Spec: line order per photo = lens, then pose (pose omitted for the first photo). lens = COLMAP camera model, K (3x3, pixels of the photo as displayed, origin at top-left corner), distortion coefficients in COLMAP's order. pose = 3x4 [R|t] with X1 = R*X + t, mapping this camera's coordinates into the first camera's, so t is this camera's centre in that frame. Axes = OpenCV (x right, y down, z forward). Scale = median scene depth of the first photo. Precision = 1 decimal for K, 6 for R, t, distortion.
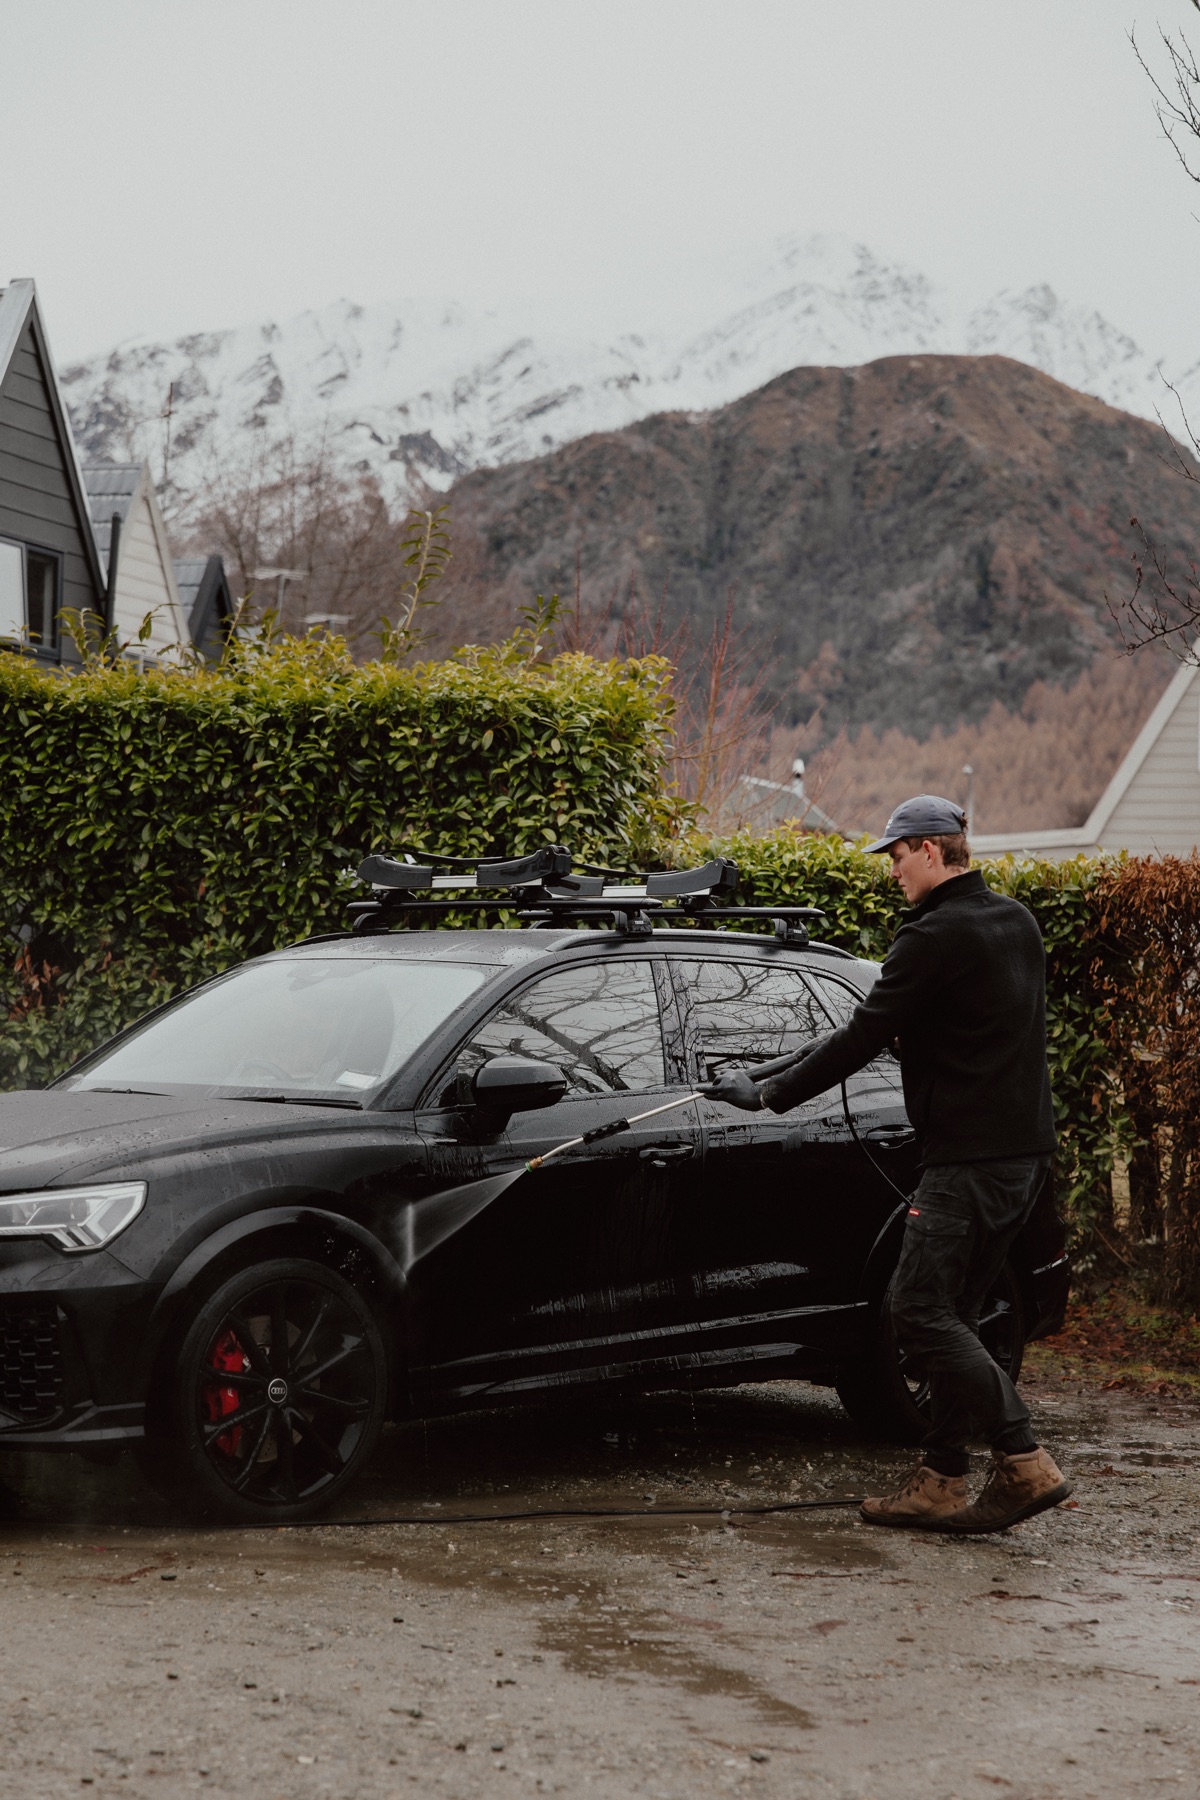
lens RADIAL K [[3365.5, 0, 581.3], [0, 3365.5, 915.5], [0, 0, 1]] dist [-0.025736, 0.000000]
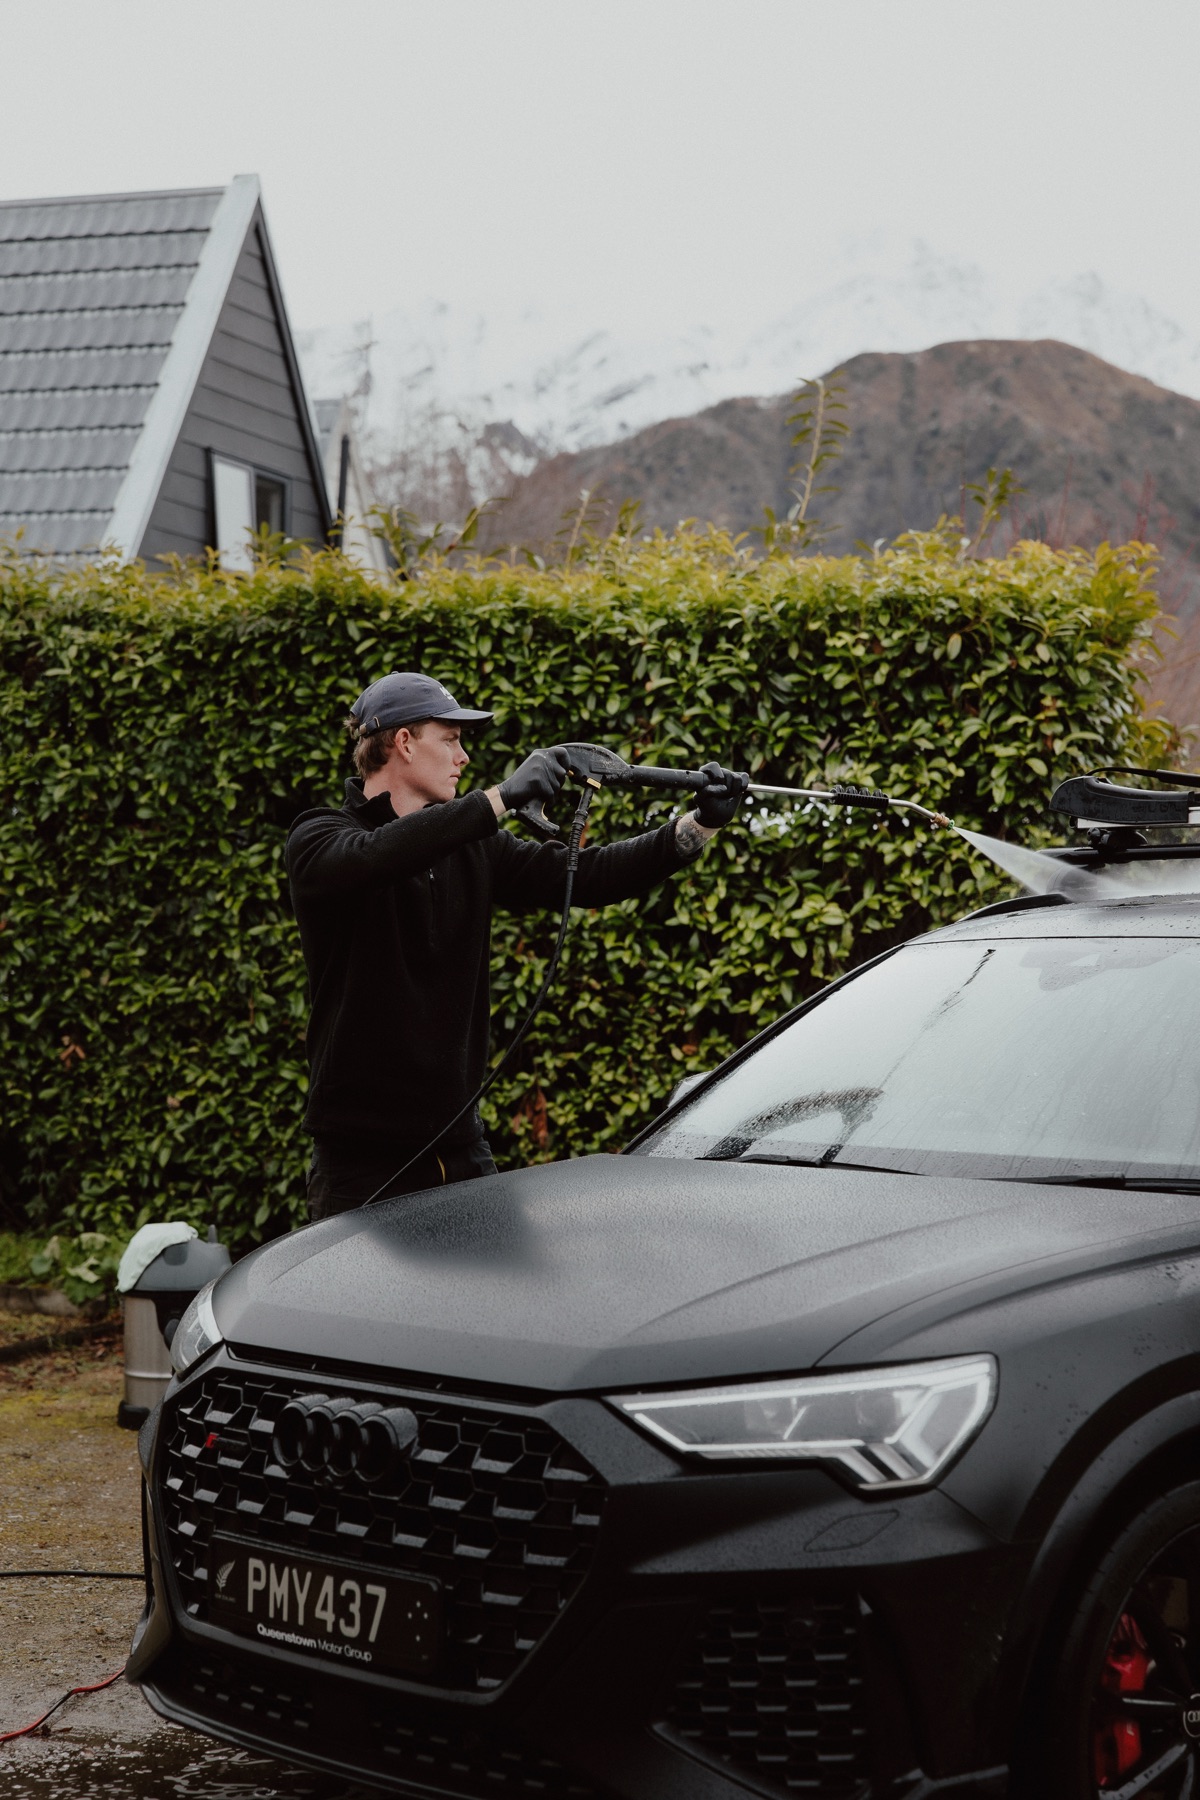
lens RADIAL K [[3155.9, 0, 605.4], [0, 3155.9, 913.0], [0, 0, 1]] dist [-0.091906, 0.000000]
pose [[0.999785, -0.012212, -0.016763, -0.095178], [0.012424, 0.999843, 0.012600, -0.000188], [0.016607, -0.012806, 0.999780, 0.253038]]
